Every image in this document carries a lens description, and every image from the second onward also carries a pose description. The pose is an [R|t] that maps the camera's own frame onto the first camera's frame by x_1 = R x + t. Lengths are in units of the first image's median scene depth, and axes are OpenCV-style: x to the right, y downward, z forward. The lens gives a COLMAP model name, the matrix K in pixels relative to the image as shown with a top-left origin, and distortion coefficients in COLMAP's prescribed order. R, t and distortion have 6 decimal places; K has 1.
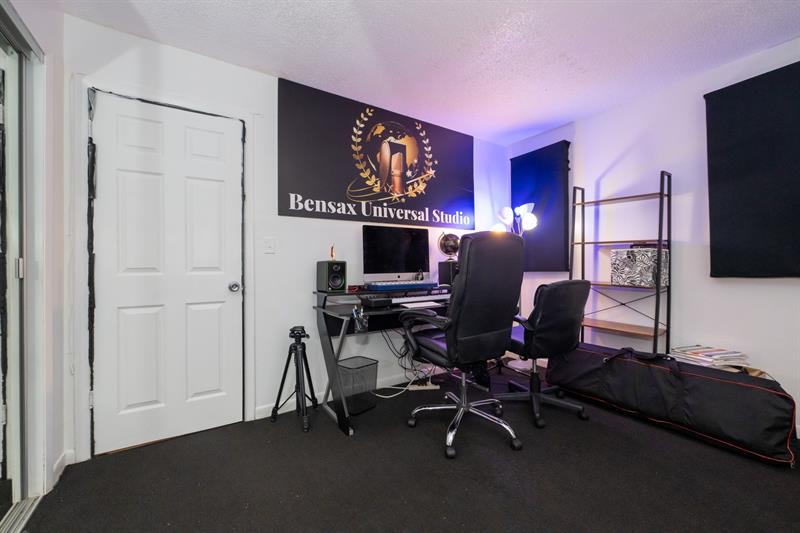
lens RADIAL K [[322.7, 0, 398.6], [0, 322.7, 264.8], [0, 0, 1]] dist [-0.001092, -0.000358]
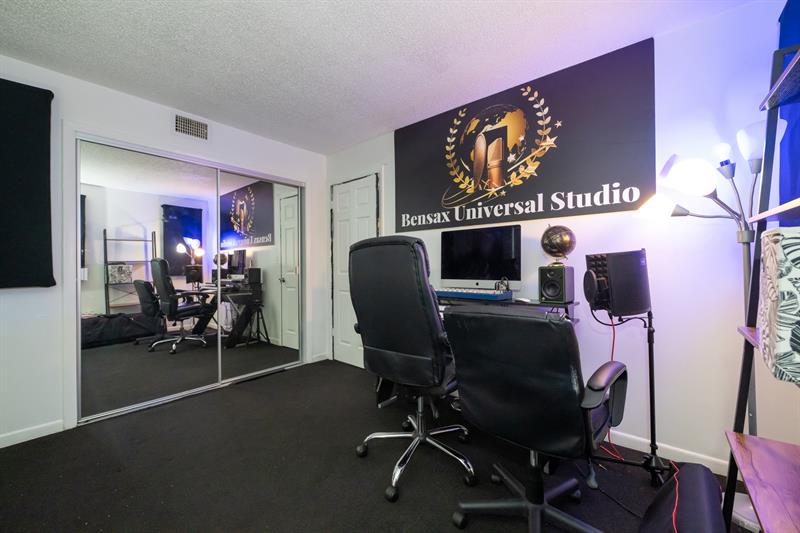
lens RADIAL K [[322.7, 0, 398.6], [0, 322.7, 264.8], [0, 0, 1]] dist [-0.001092, -0.000358]
pose [[0.274756, -0.003121, -0.961509, 0.758777], [-0.003268, 0.999986, -0.004180, -0.011414], [0.961508, 0.004291, 0.274742, 0.526612]]
